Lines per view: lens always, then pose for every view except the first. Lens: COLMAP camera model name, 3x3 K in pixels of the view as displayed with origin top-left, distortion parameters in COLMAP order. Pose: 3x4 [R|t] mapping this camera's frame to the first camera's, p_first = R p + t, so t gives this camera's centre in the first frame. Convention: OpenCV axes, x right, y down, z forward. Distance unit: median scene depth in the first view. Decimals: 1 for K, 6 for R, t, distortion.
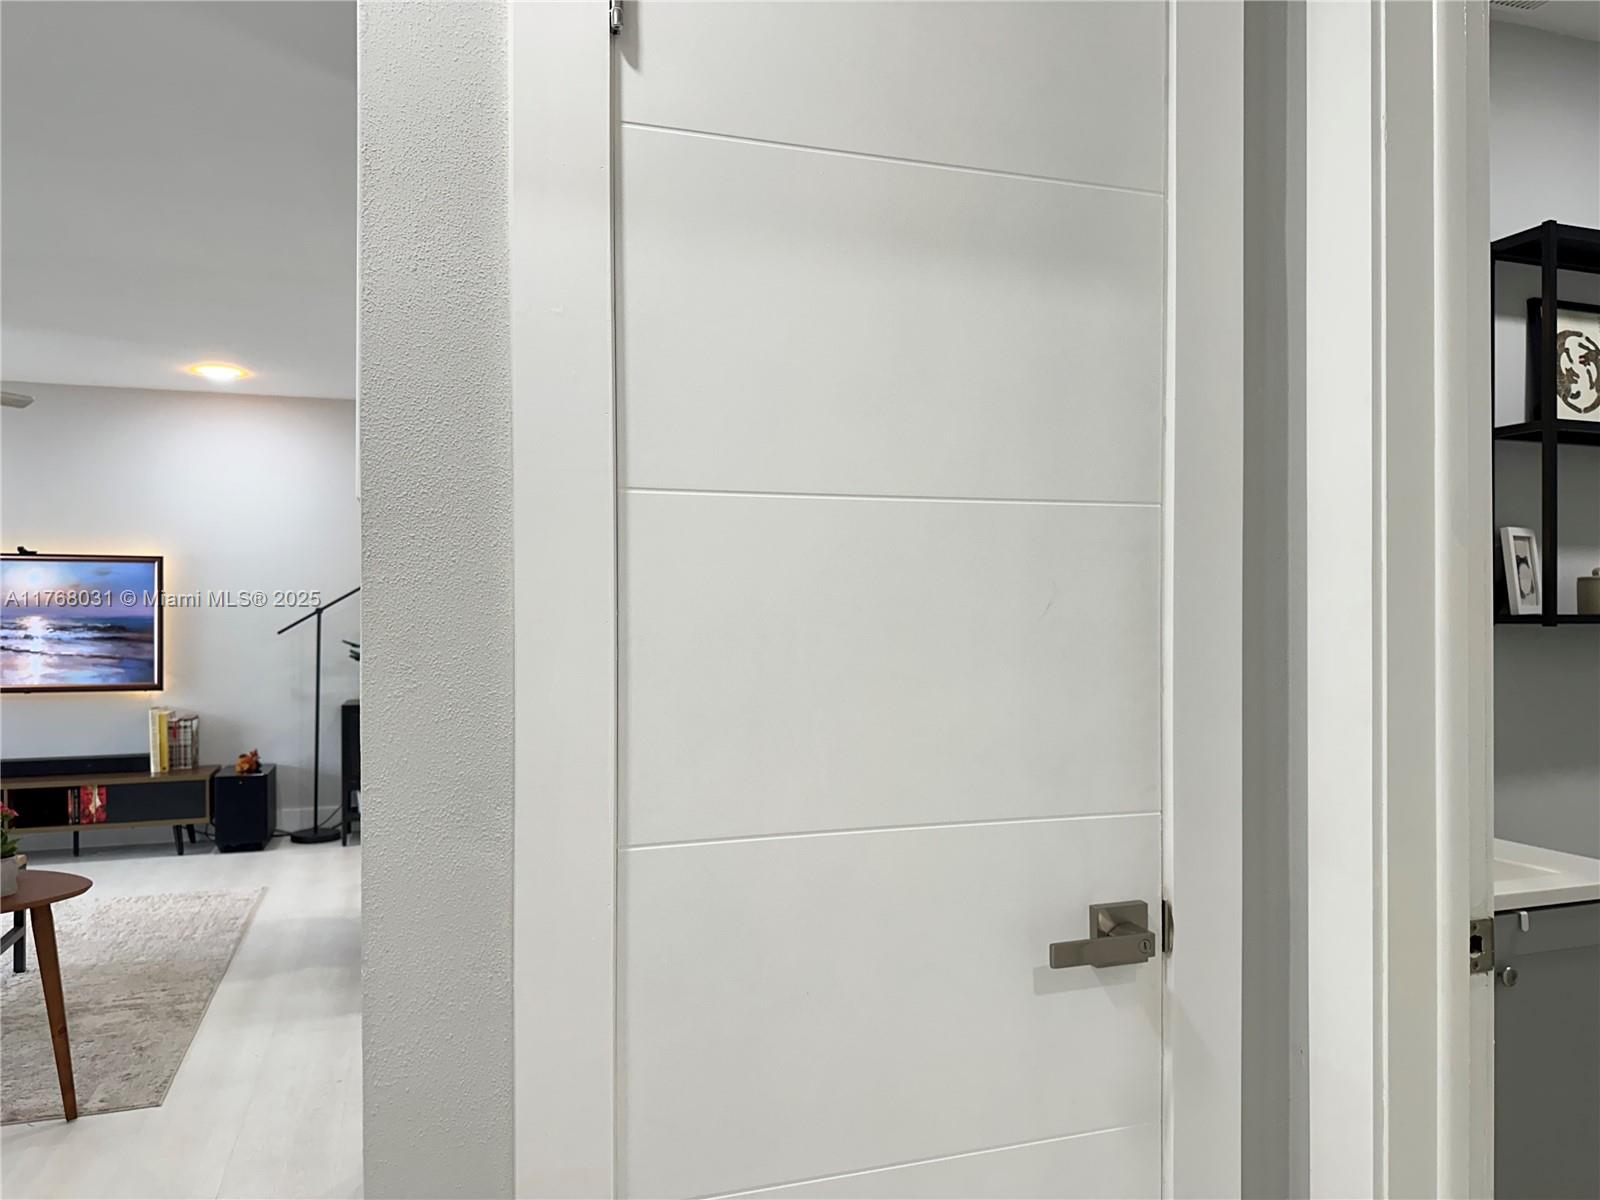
lens RADIAL K [[1129.0, 0, 800.0], [0, 1129.0, 600.0], [0, 0, 1]] dist [-0.000410, -0.000269]
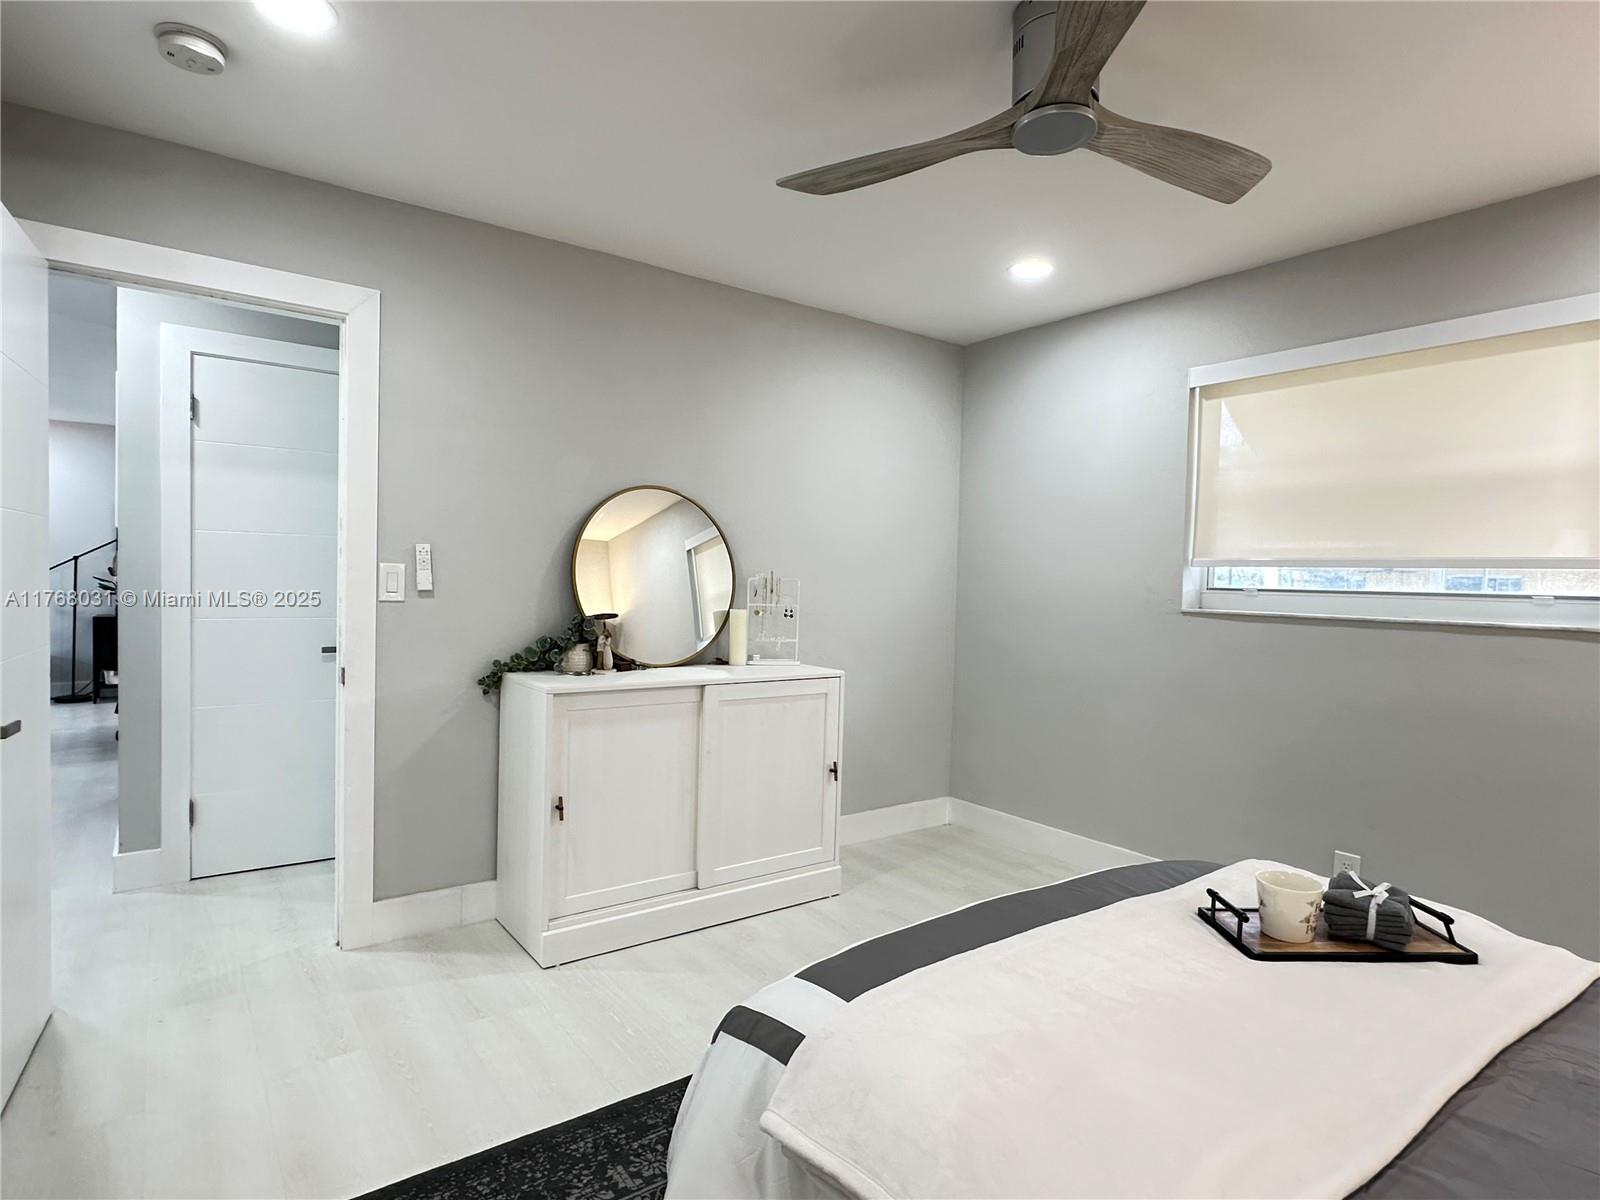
lens RADIAL K [[858.9, 0, 800.0], [0, 858.9, 600.0], [0, 0, 1]] dist [-0.006048, -0.001456]
pose [[0.950649, 0.022137, 0.309478, 0.169000], [-0.033196, 0.998983, 0.030513, -0.001676], [-0.308488, -0.039281, 0.950417, -0.455539]]
